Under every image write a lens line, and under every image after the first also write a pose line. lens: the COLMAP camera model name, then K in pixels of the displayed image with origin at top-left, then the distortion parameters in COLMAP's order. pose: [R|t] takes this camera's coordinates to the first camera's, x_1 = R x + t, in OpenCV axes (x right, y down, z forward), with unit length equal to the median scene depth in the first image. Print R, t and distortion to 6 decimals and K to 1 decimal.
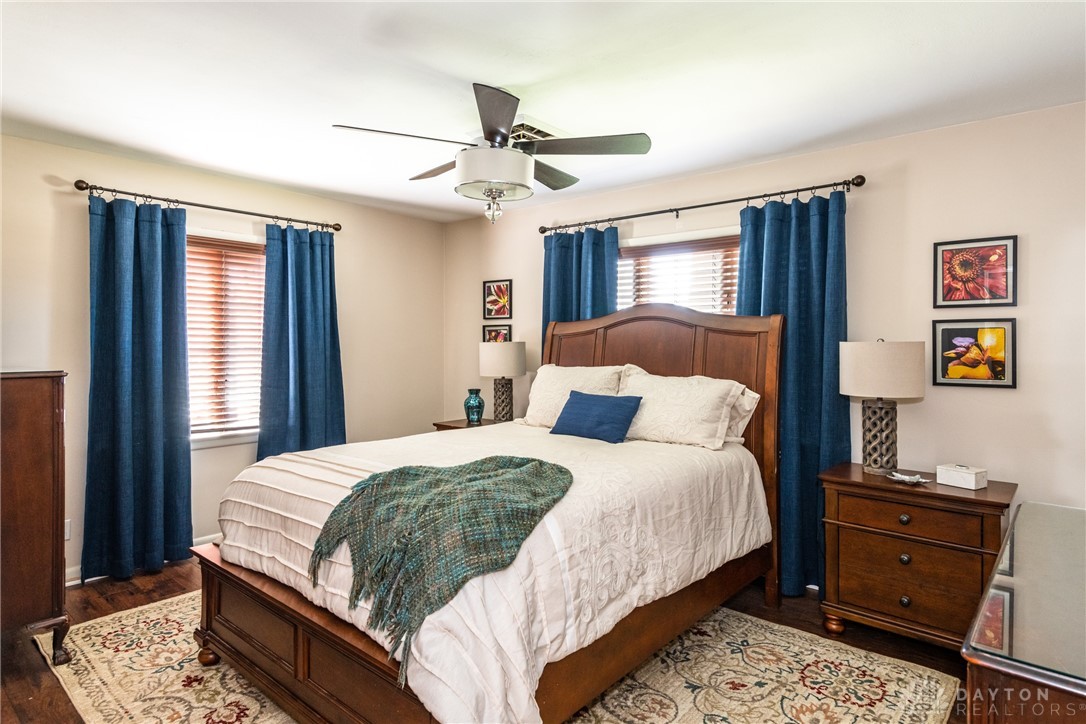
lens RADIAL K [[597.9, 0, 542.4], [0, 597.9, 356.6], [0, 0, 1]] dist [-0.001874, -0.000403]
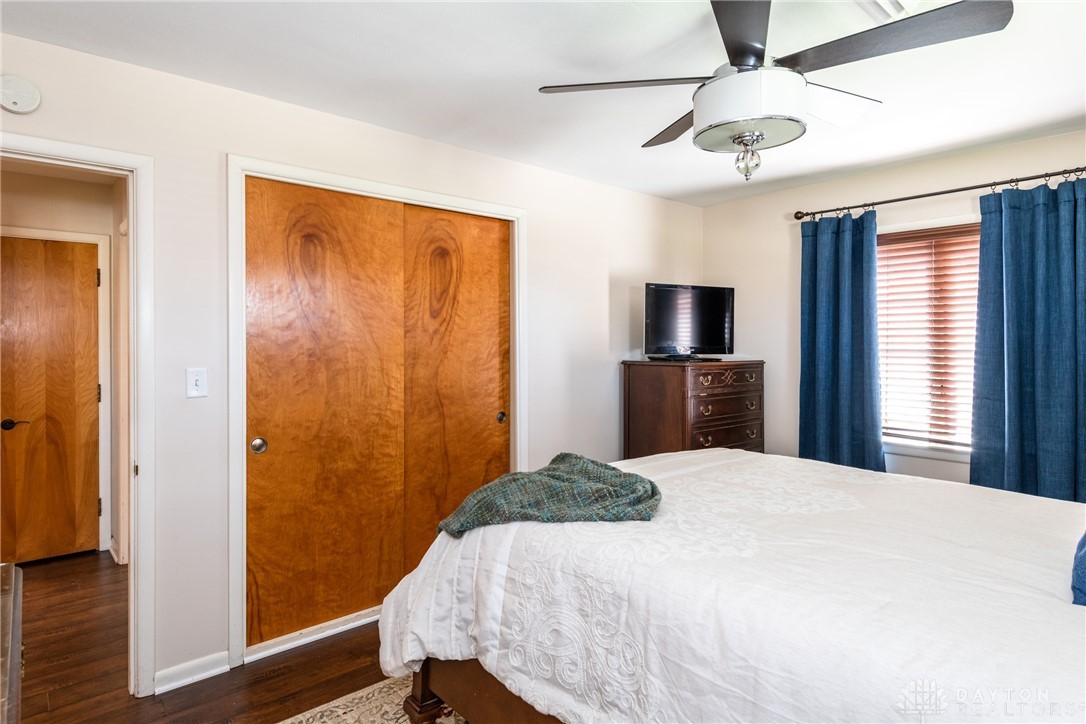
lens RADIAL K [[597.9, 0, 542.3], [0, 597.9, 351.4], [0, 0, 1]] dist [-0.001874, -0.000403]
pose [[-0.163393, 0.013063, -0.986475, 0.451907], [-0.023791, 0.999569, 0.017177, -0.012572], [0.986274, 0.026276, -0.163012, 0.576377]]
